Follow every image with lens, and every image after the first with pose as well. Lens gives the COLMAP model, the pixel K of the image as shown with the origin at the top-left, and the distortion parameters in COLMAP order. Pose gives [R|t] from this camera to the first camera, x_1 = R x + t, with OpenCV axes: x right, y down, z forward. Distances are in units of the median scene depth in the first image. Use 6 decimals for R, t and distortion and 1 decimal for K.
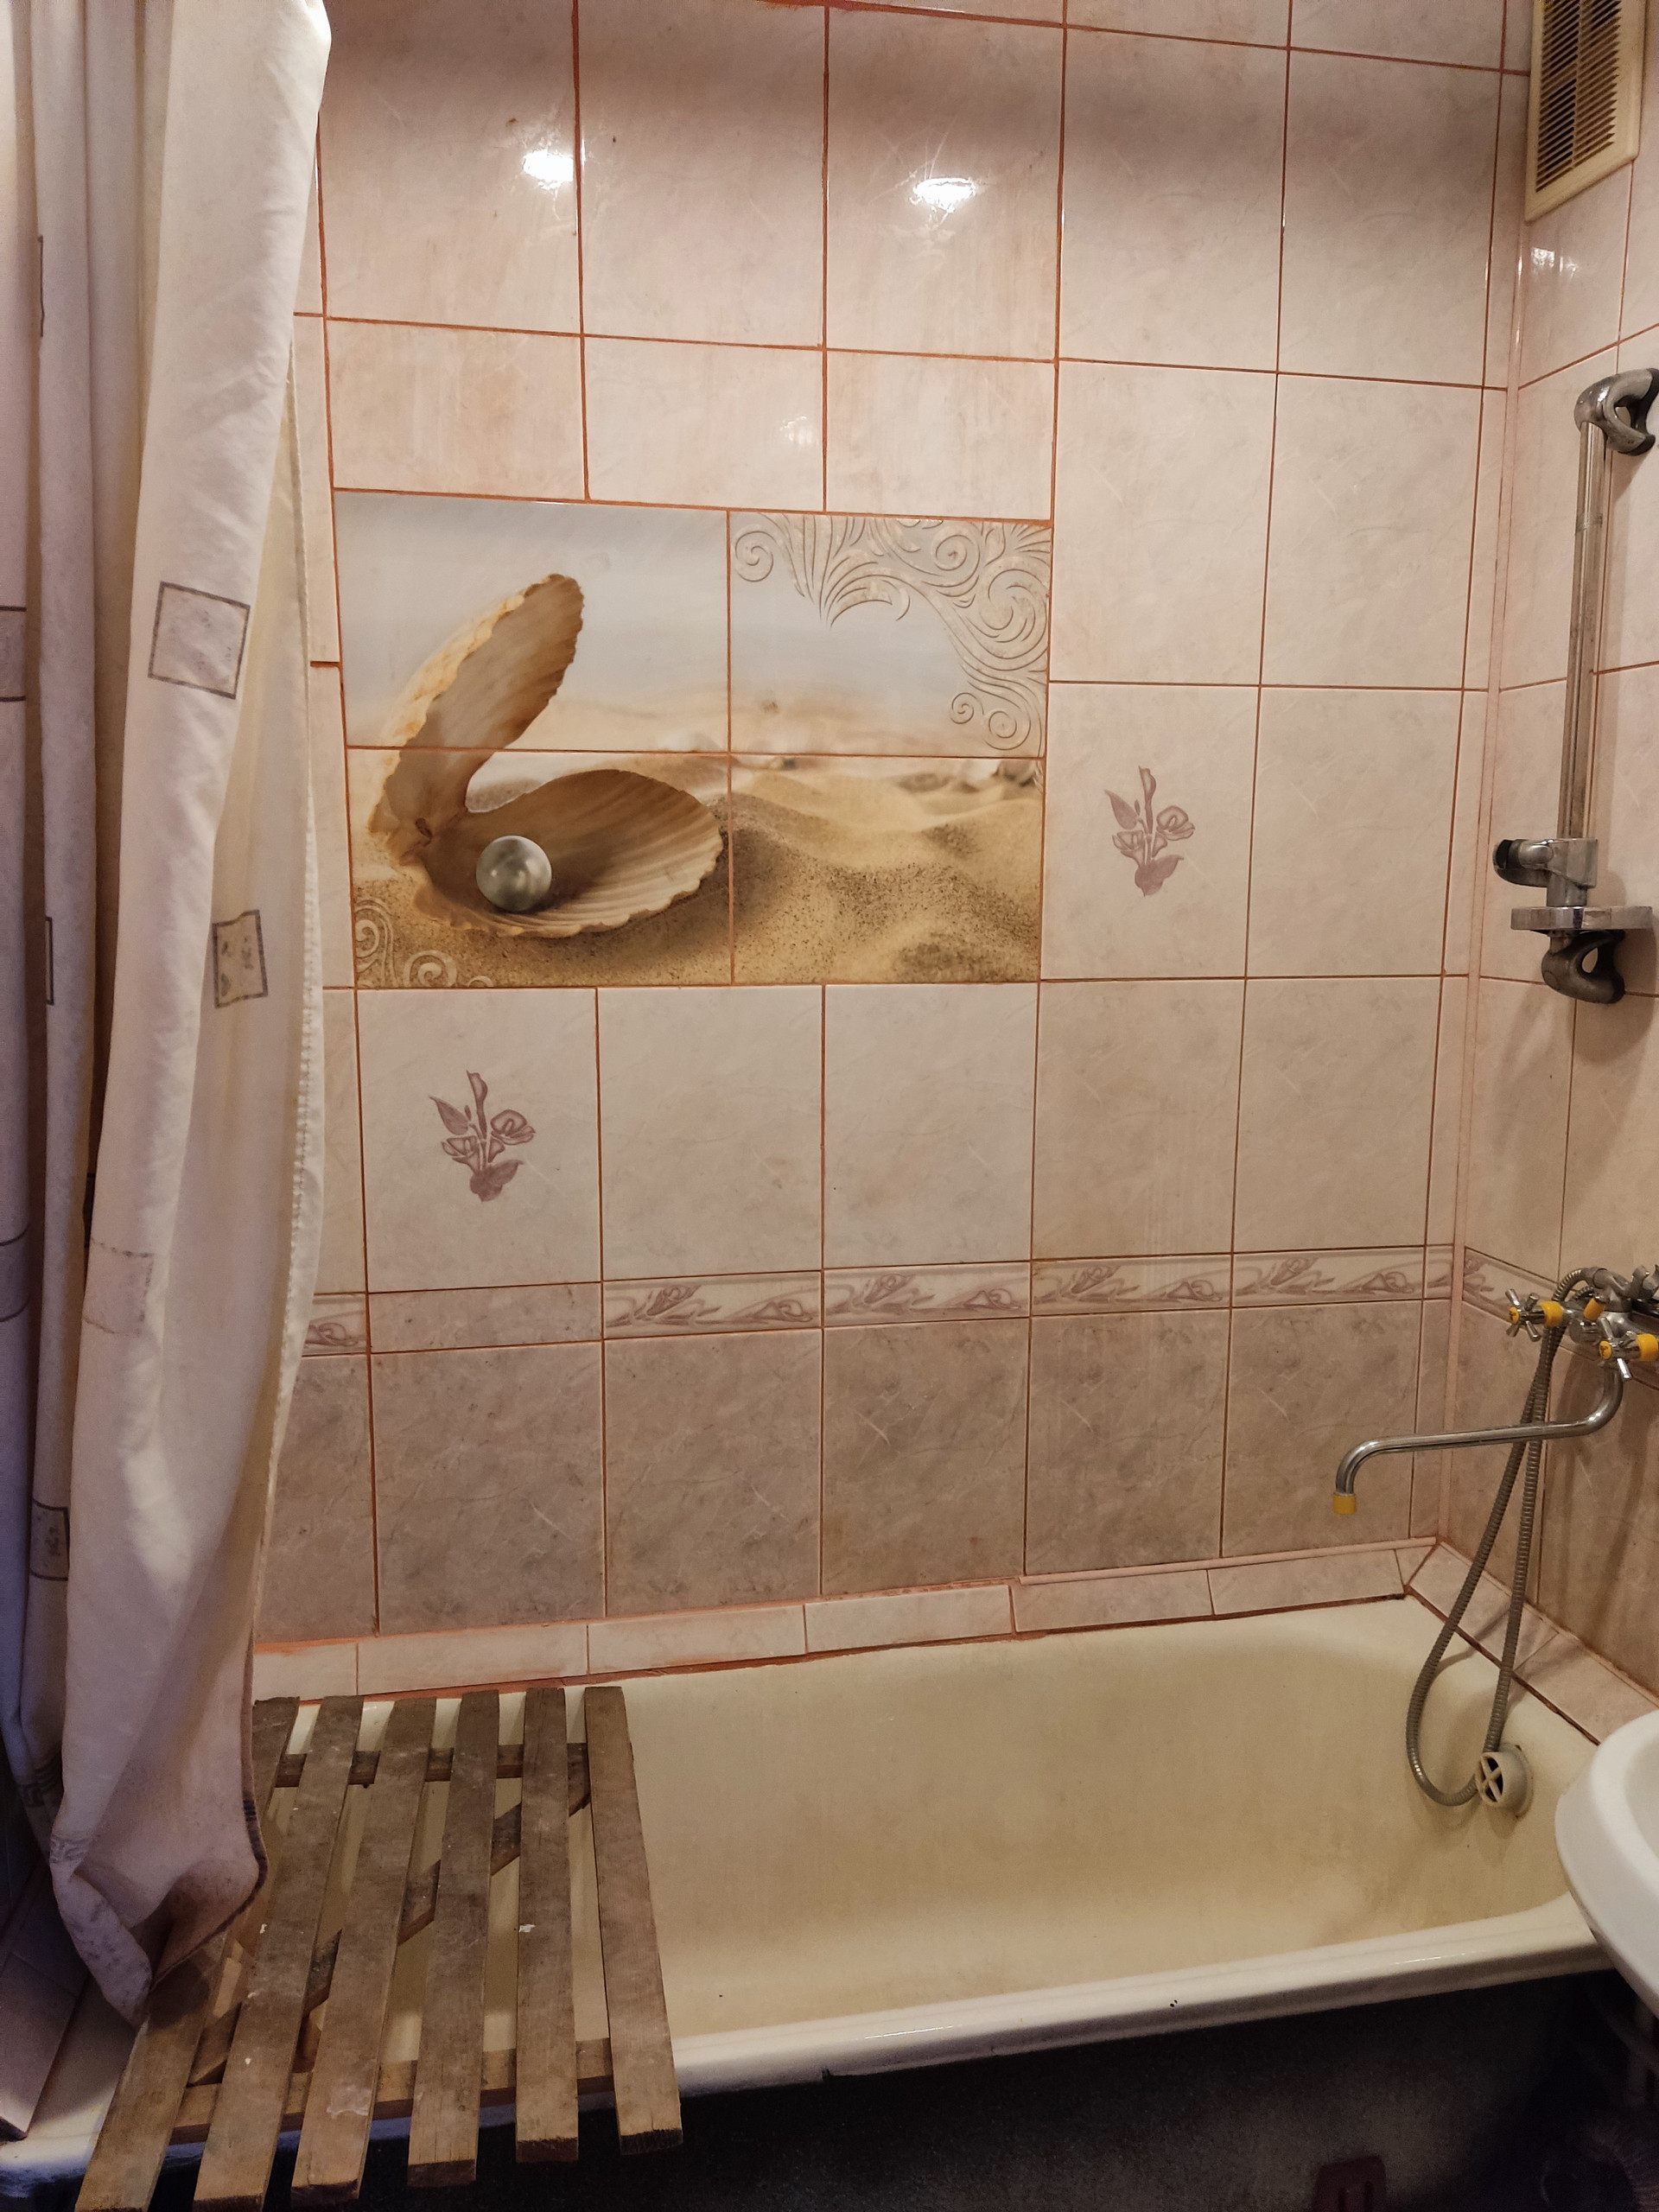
lens RADIAL K [[1624.5, 0, 832.5], [0, 1624.5, 1101.9], [0, 0, 1]] dist [0.088184, -0.119227]
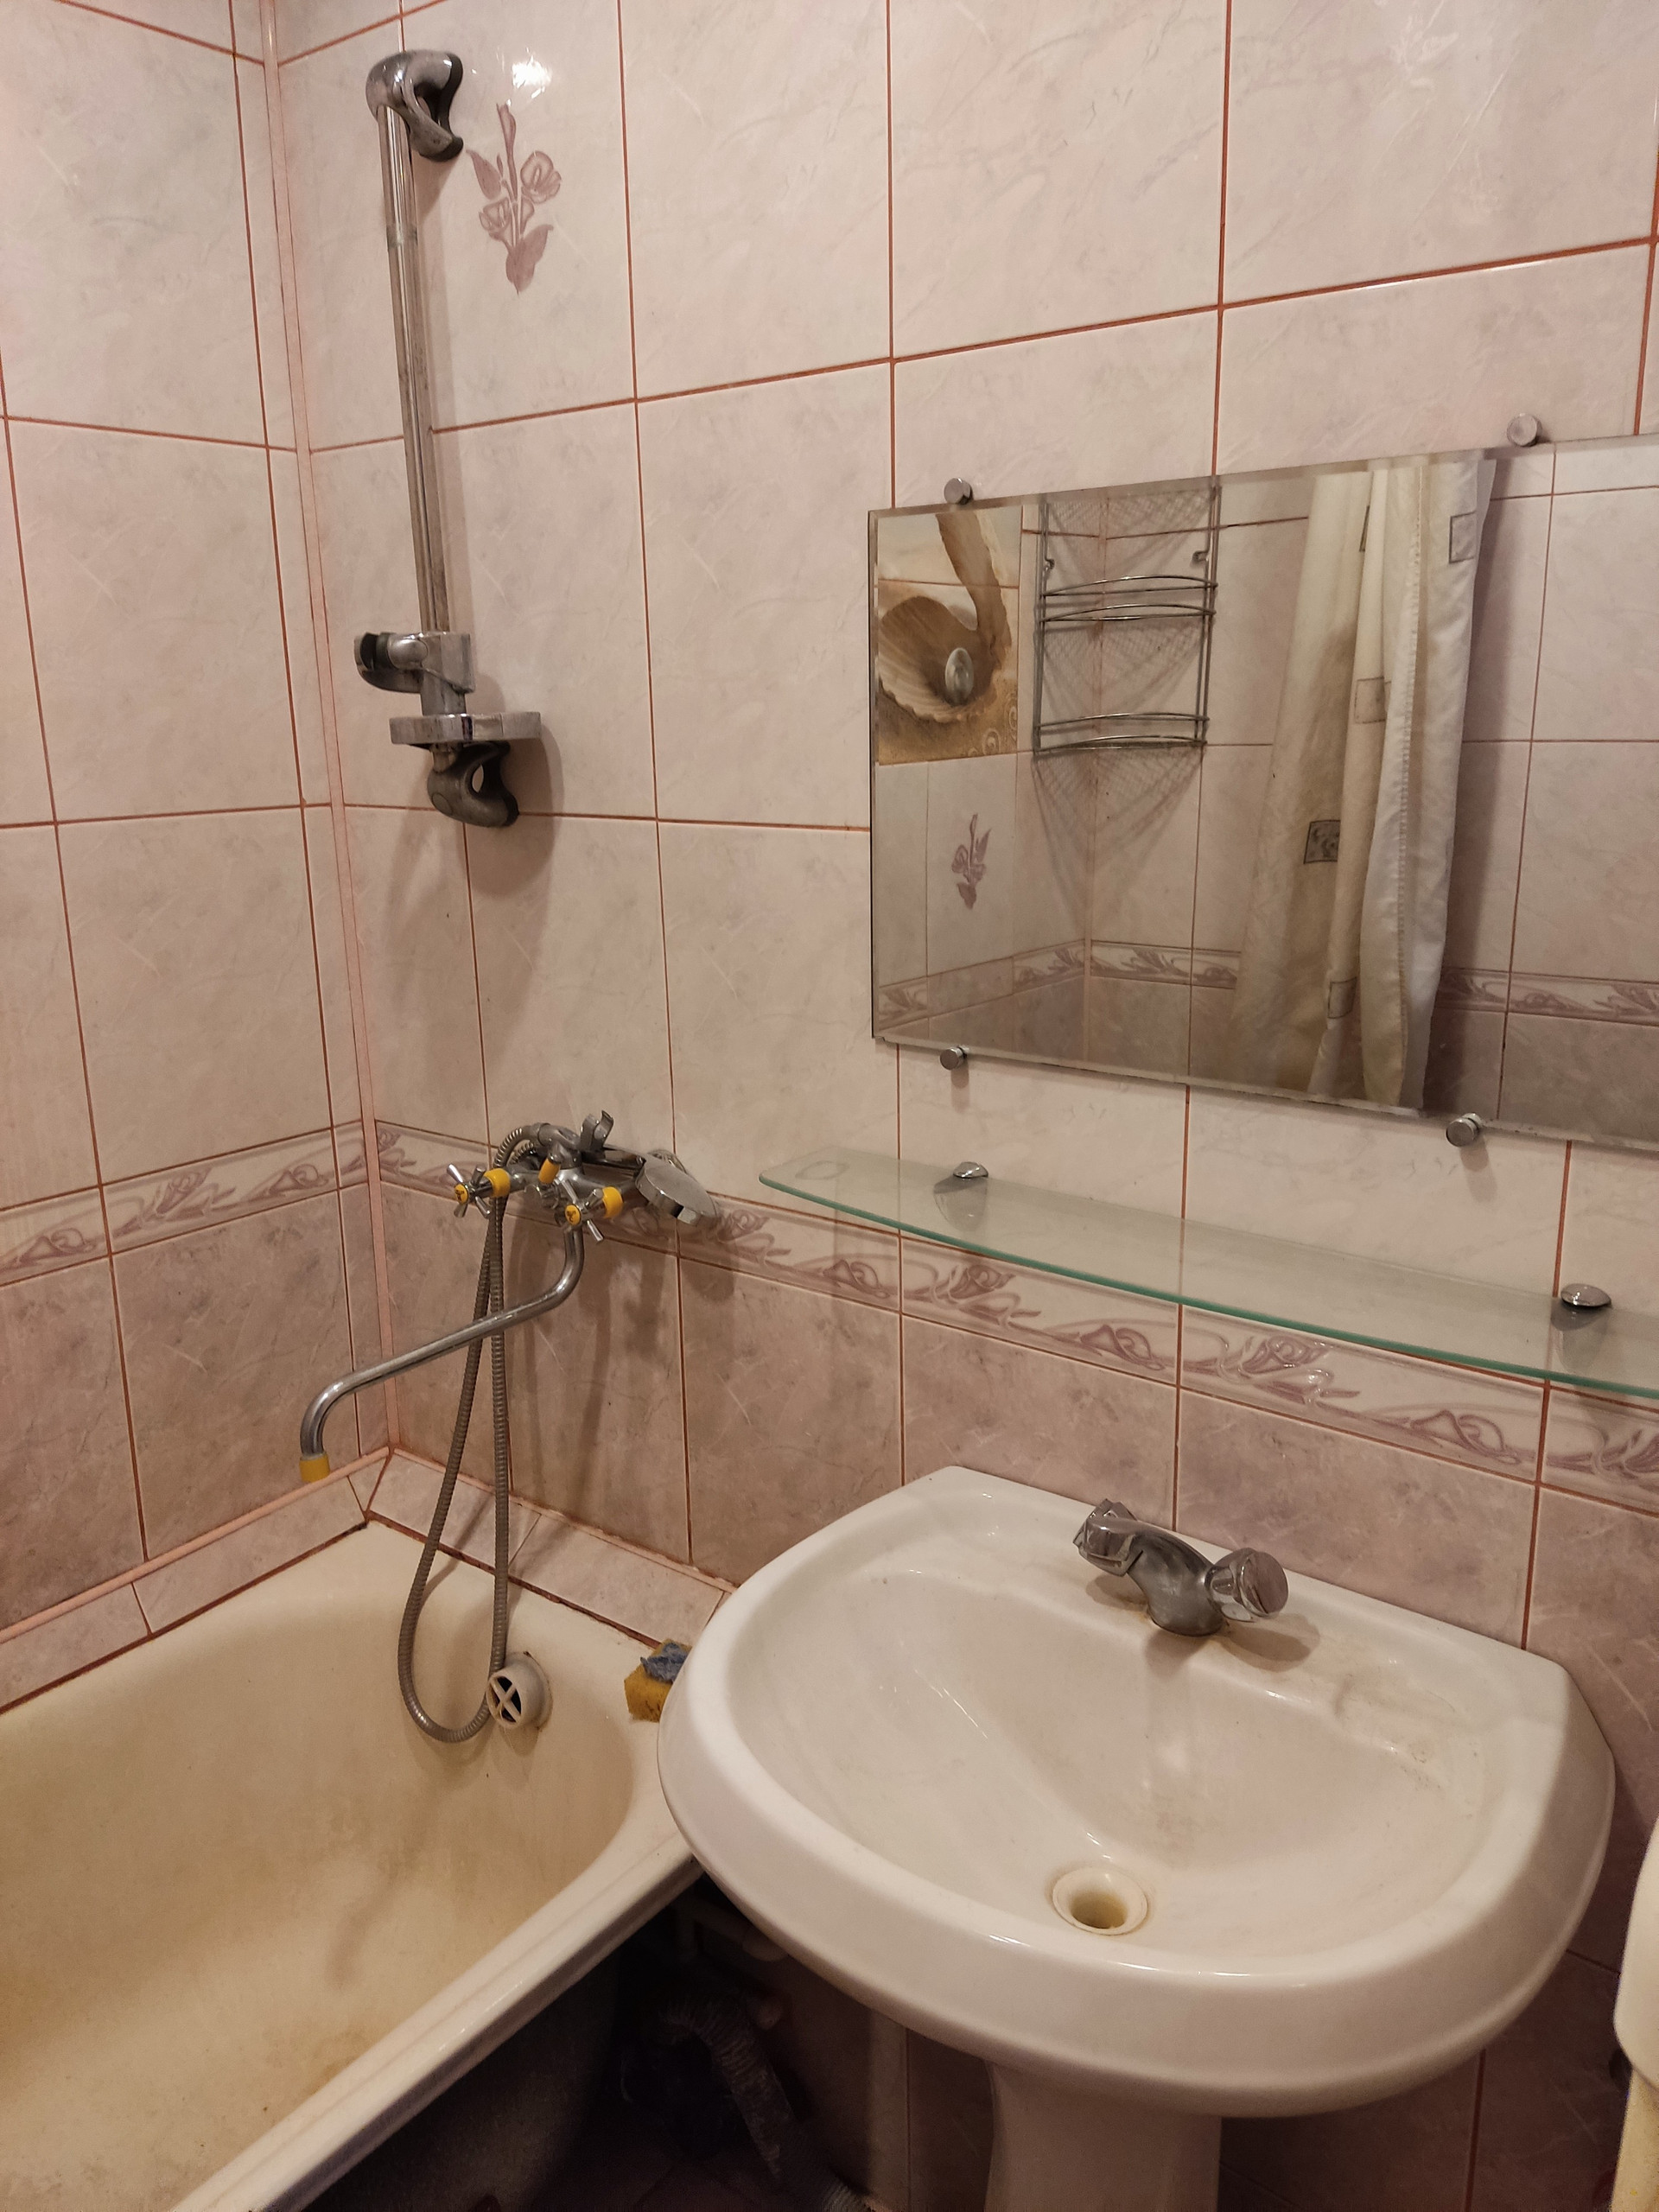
lens RADIAL K [[1624.5, 0, 832.5], [0, 1624.5, 1101.9], [0, 0, 1]] dist [0.088184, -0.119227]
pose [[0.746018, -0.176857, 0.642012, 0.012362], [0.114057, 0.983777, 0.138470, -0.014660], [-0.656086, -0.030075, 0.754087, 0.202210]]
